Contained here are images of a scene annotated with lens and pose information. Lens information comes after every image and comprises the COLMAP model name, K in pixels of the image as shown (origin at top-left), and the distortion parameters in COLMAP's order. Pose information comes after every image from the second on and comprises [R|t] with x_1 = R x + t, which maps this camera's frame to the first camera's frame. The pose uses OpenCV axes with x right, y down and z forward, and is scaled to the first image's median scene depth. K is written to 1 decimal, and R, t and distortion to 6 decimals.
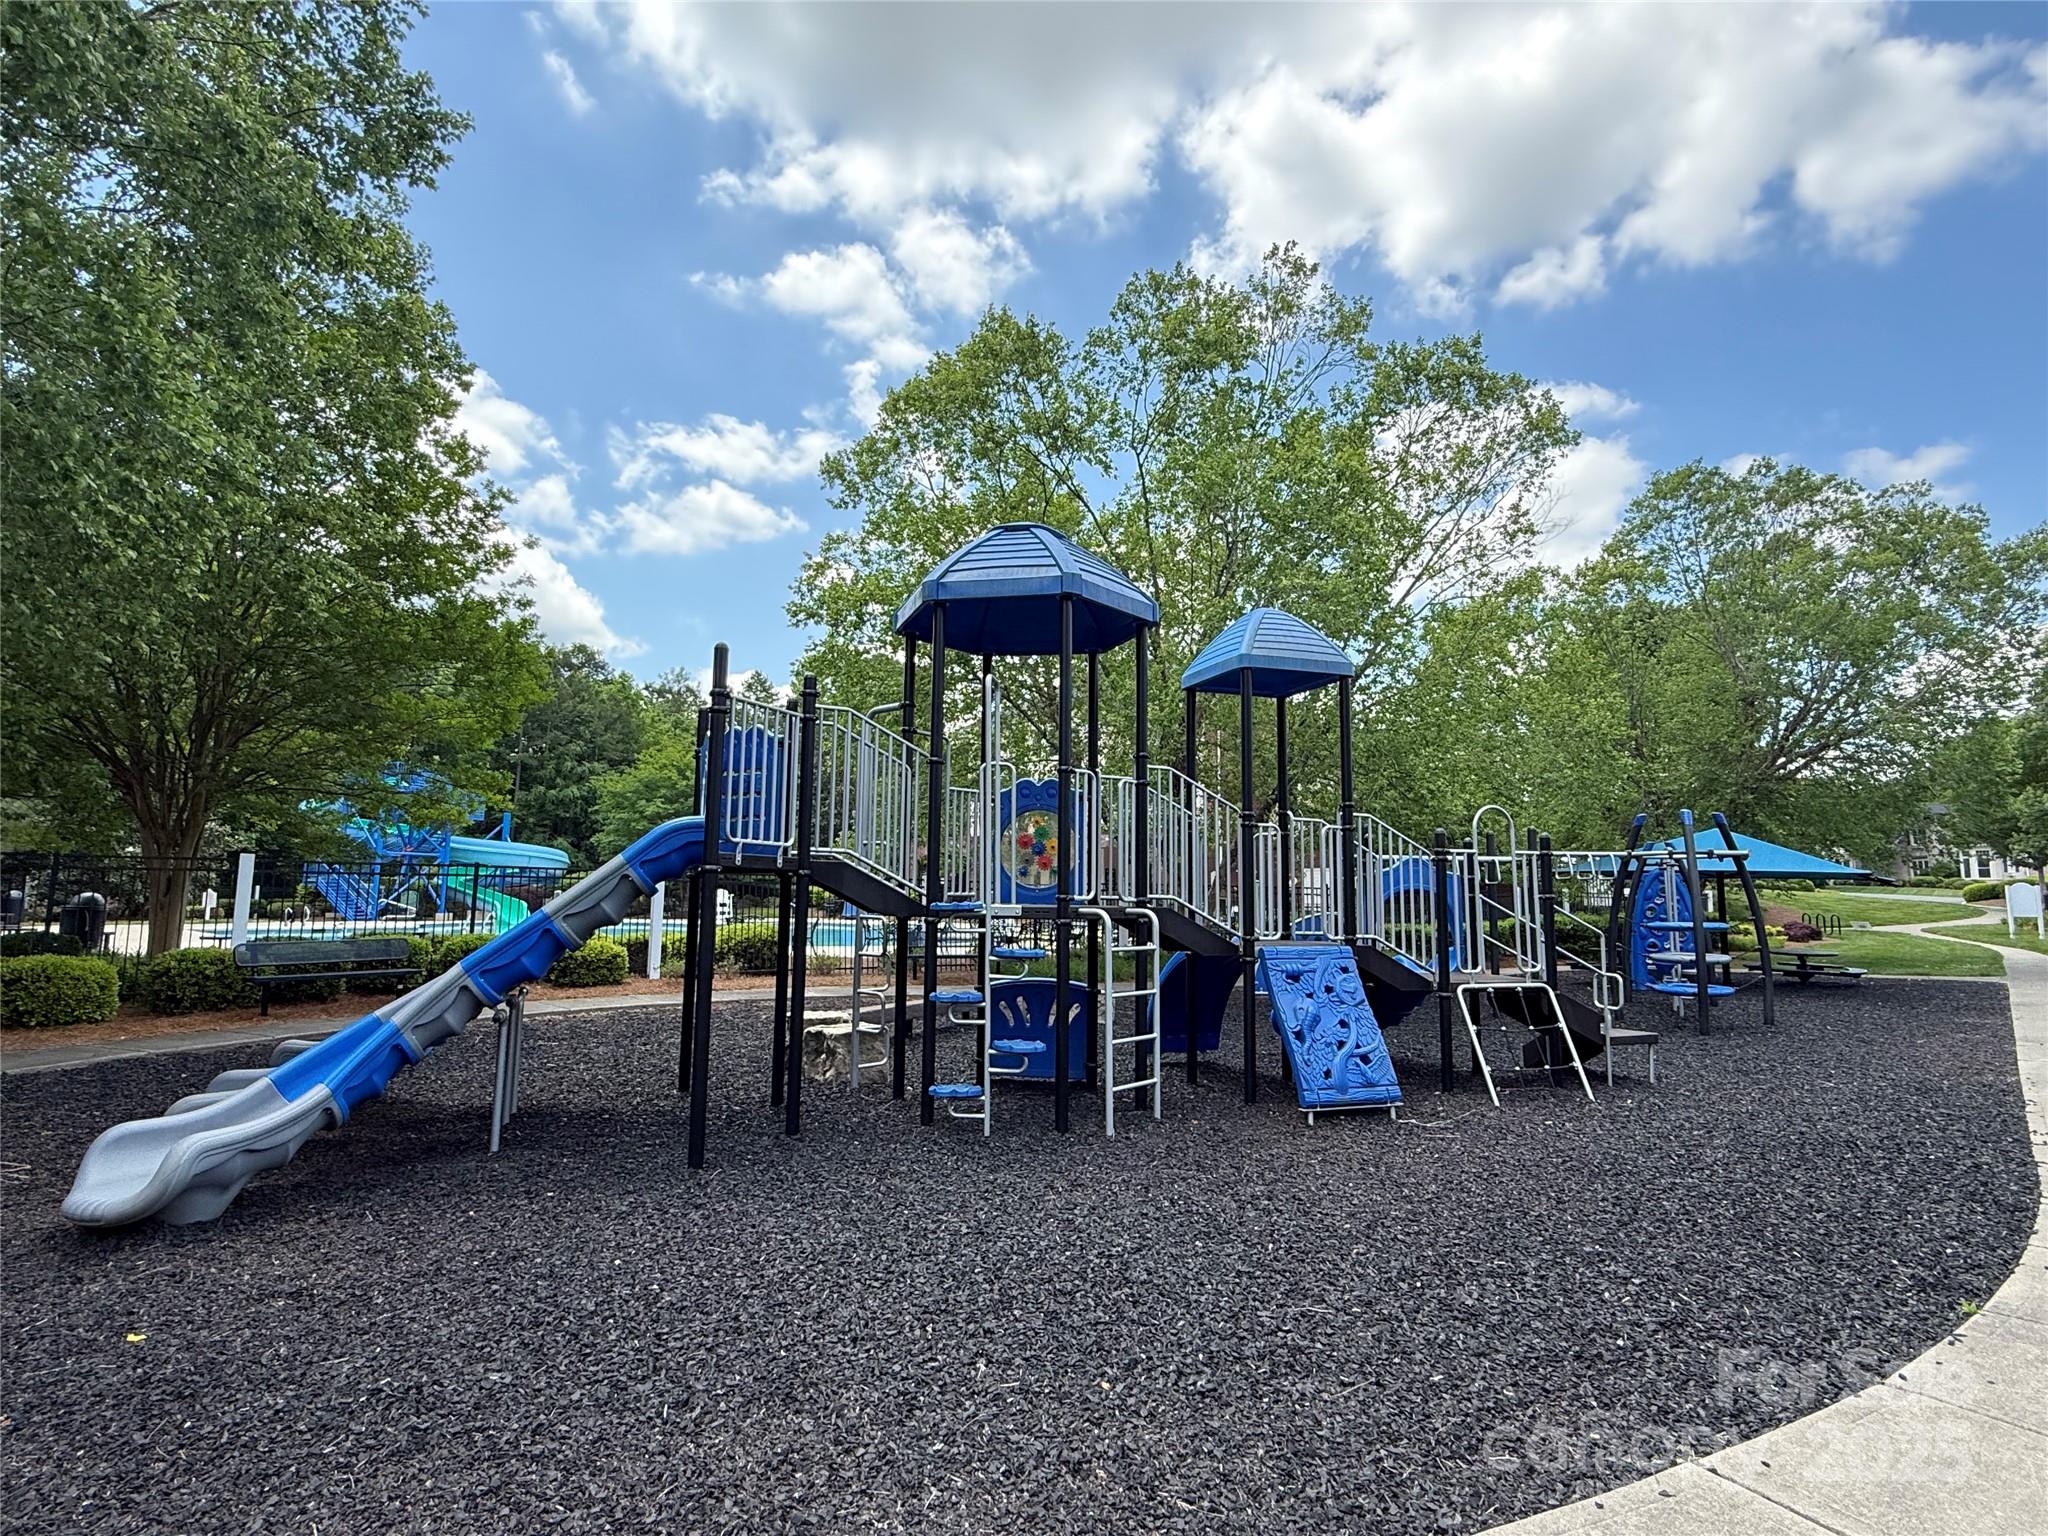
lens RADIAL K [[1051.9, 0, 1027.7], [0, 1051.9, 767.9], [0, 0, 1]] dist [-0.000466, 0.000032]
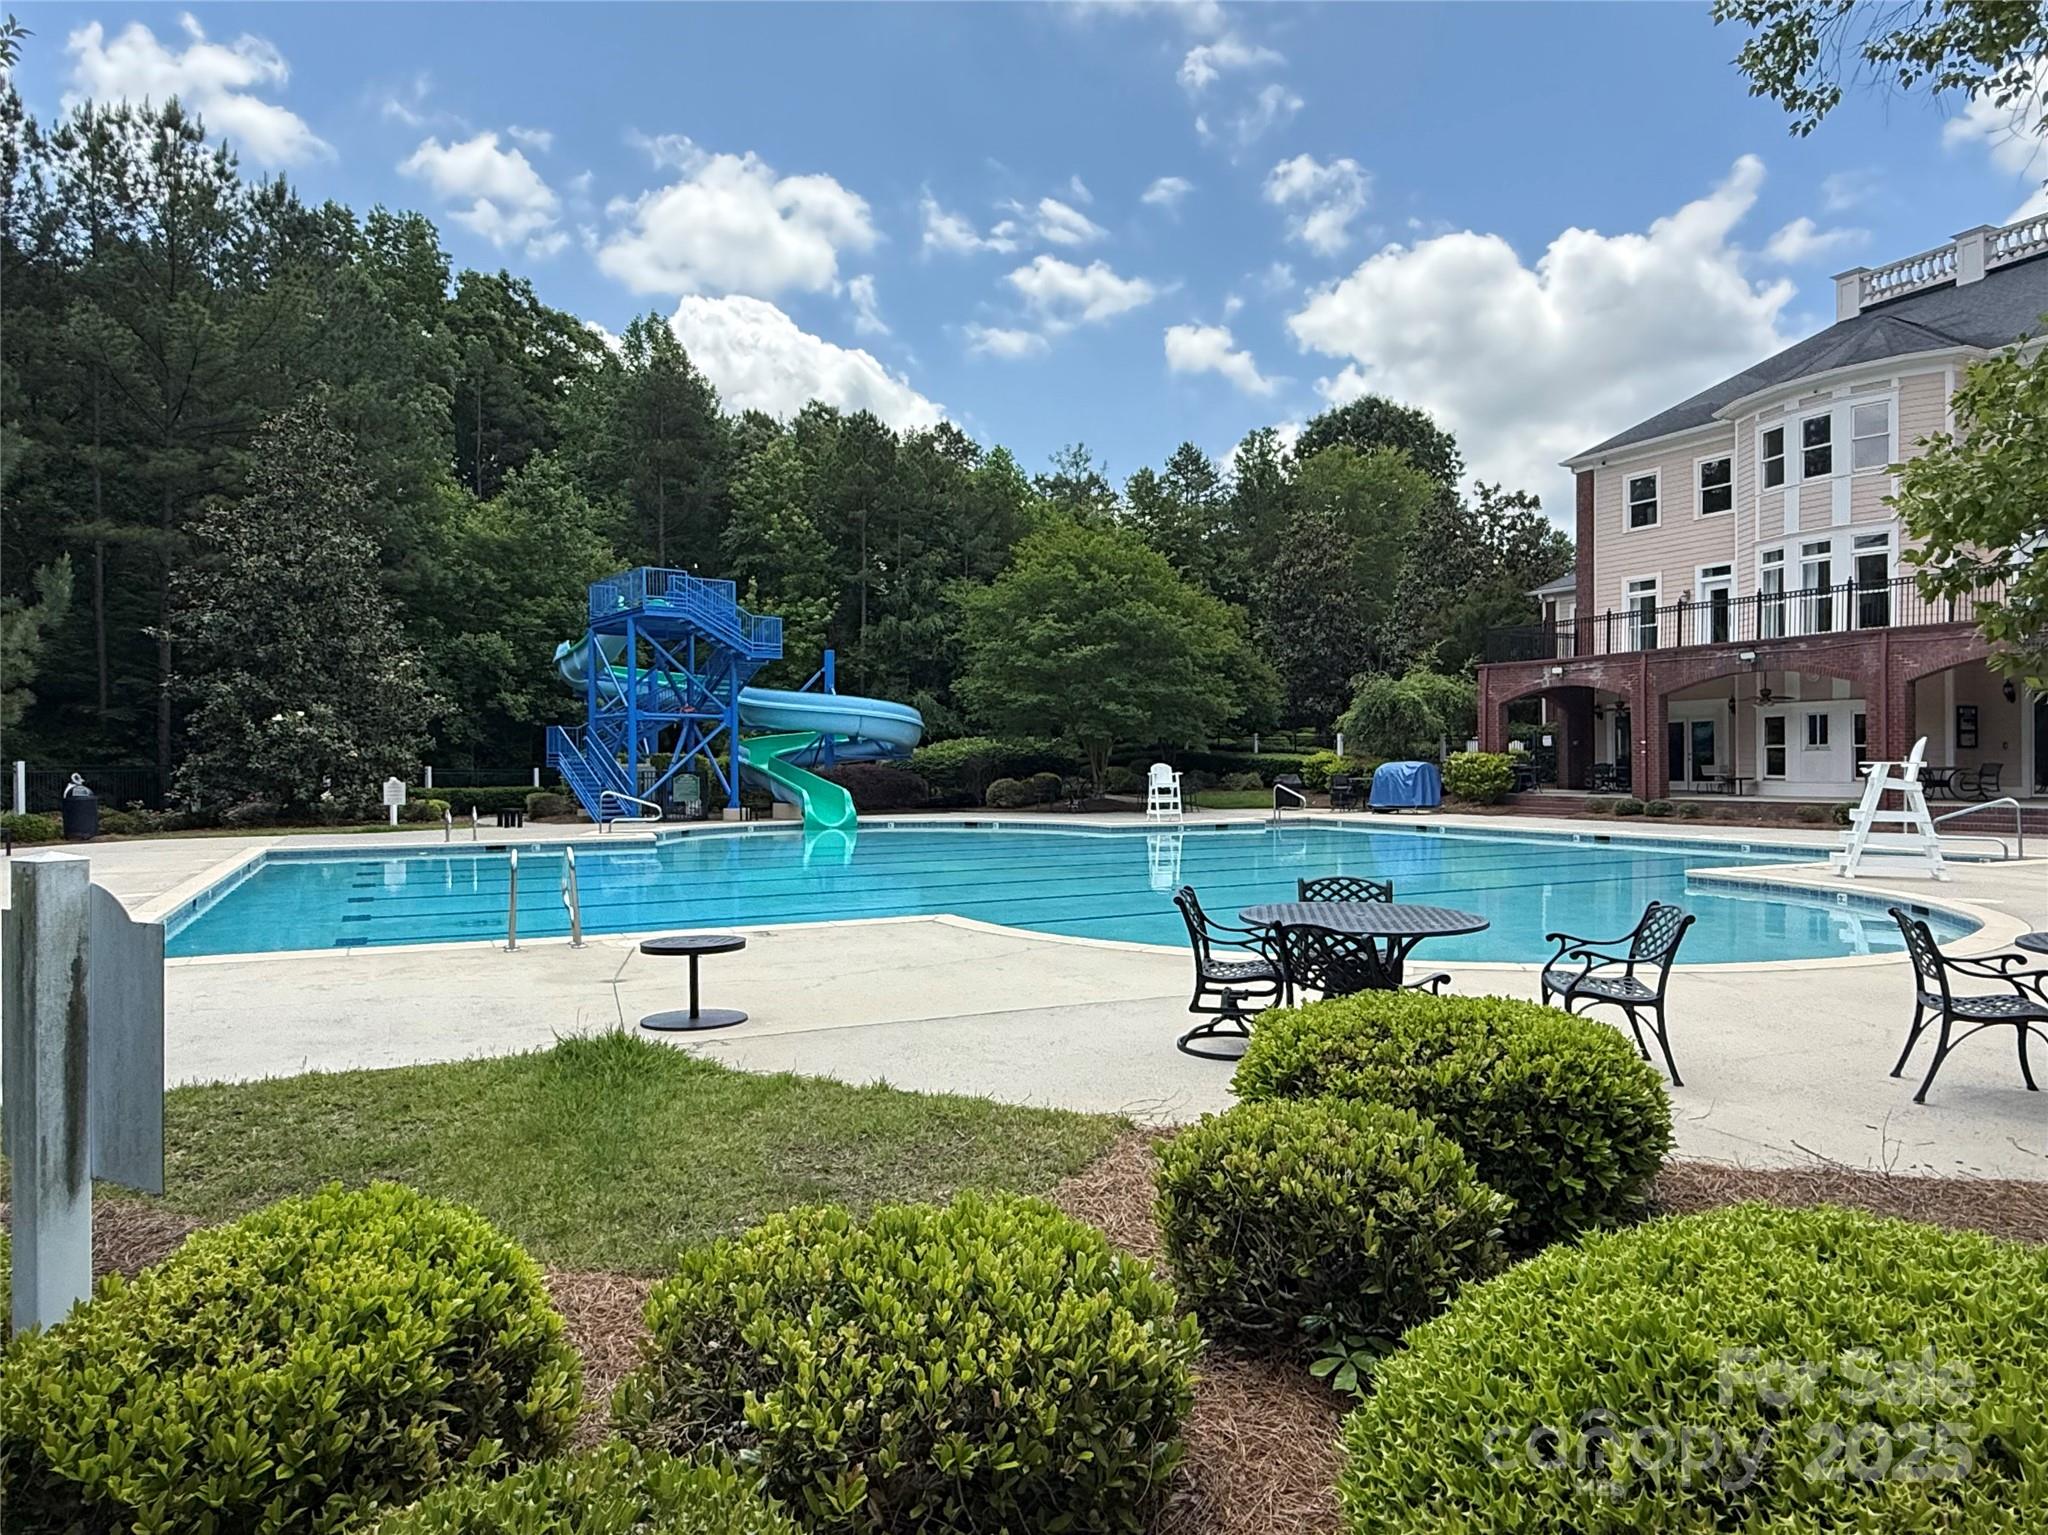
lens RADIAL K [[1275.3, 0, 1024.2], [0, 1275.3, 768.0], [0, 0, 1]] dist [-0.001986, -0.000383]
pose [[0.930011, -0.012367, -0.367324, -0.099599], [0.057474, 0.992032, 0.112116, 0.033591], [0.363011, -0.125380, 0.923311, 0.316225]]
